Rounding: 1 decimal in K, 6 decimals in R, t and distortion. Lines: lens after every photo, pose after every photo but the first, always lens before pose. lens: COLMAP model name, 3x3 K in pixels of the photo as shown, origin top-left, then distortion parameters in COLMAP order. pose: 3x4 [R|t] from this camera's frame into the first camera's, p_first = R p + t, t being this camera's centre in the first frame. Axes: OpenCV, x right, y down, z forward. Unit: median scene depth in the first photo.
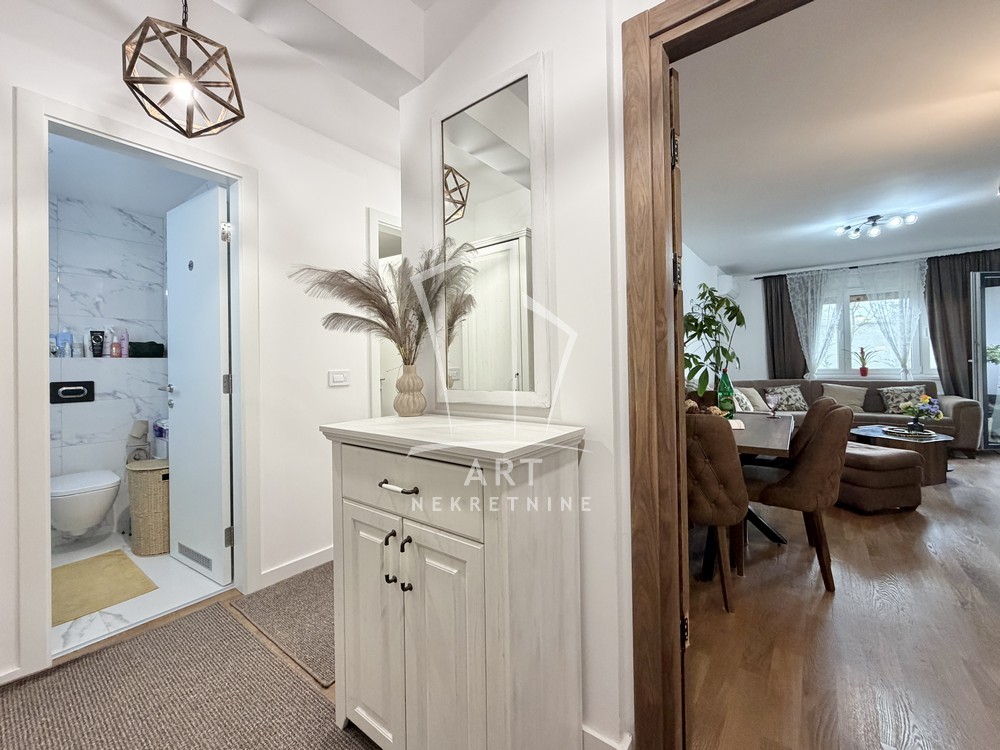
lens RADIAL K [[412.6, 0, 496.8], [0, 412.6, 361.6], [0, 0, 1]] dist [0.000833, -0.000190]
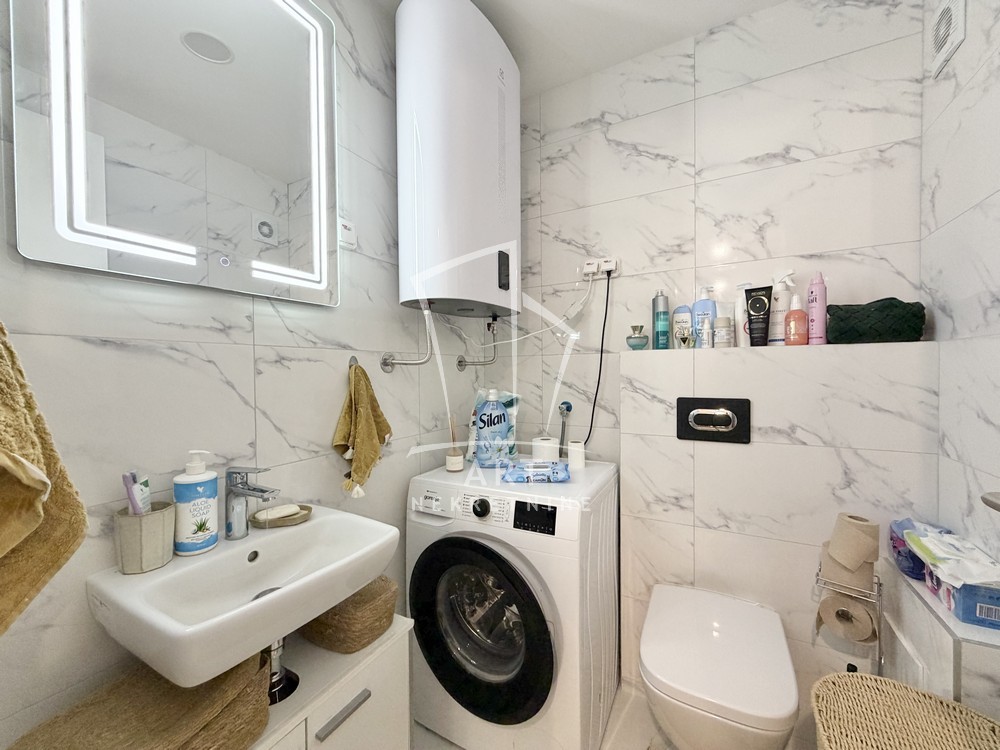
lens RADIAL K [[397.7, 0, 495.2], [0, 397.7, 376.0], [0, 0, 1]] dist [0.001425, -0.000417]
pose [[0.141999, 0.029230, -0.989435, -0.574634], [0.016694, 0.999351, 0.031919, 0.003444], [0.989726, -0.021050, 0.141419, 0.650173]]
